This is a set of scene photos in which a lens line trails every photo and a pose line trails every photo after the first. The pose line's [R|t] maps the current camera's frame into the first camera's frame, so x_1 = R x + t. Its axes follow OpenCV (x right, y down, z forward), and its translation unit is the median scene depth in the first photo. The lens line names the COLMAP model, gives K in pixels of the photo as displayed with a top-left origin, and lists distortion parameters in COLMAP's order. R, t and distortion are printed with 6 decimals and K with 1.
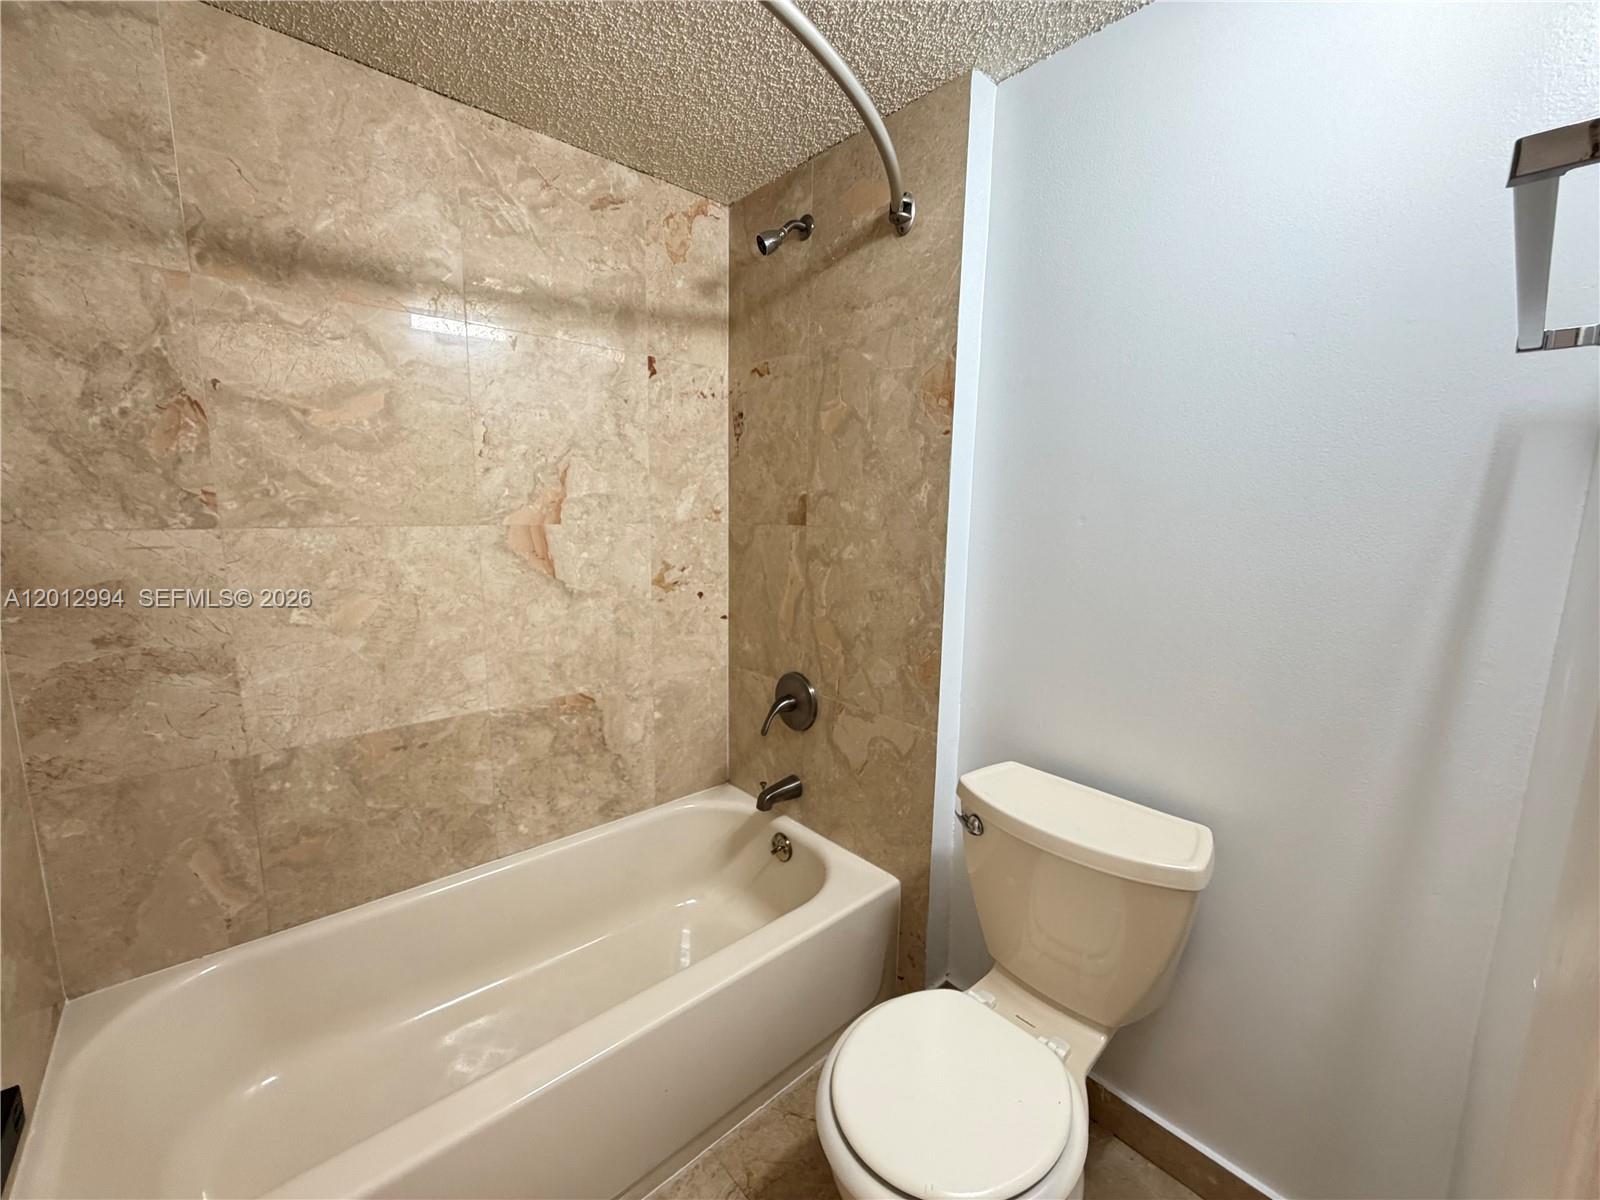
lens RADIAL K [[640.4, 0, 800.0], [0, 640.4, 600.0], [0, 0, 1]] dist [-0.000896, 0.000327]
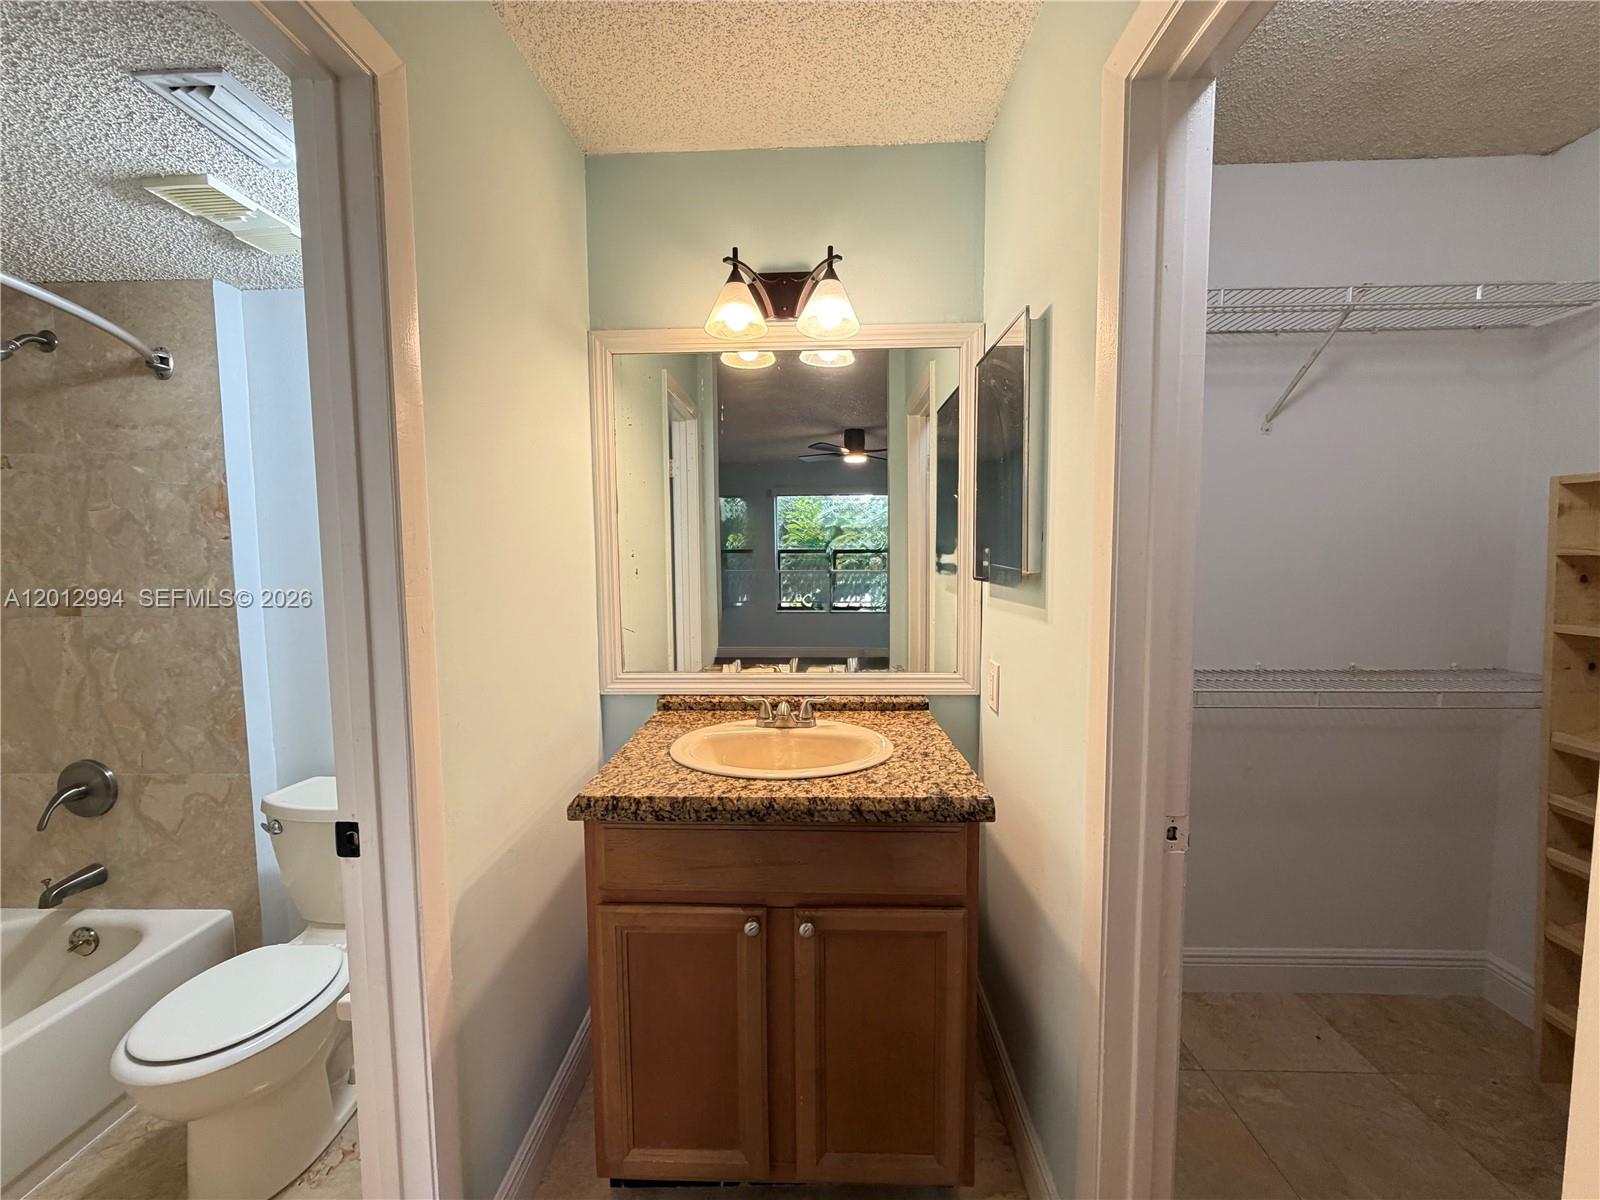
lens RADIAL K [[640.4, 0, 800.0], [0, 640.4, 600.0], [0, 0, 1]] dist [-0.000896, 0.000327]
pose [[0.693398, -0.078072, 0.716313, 0.081878], [0.129262, 0.991464, -0.017065, 0.029020], [-0.708866, 0.104425, 0.697571, -0.601086]]
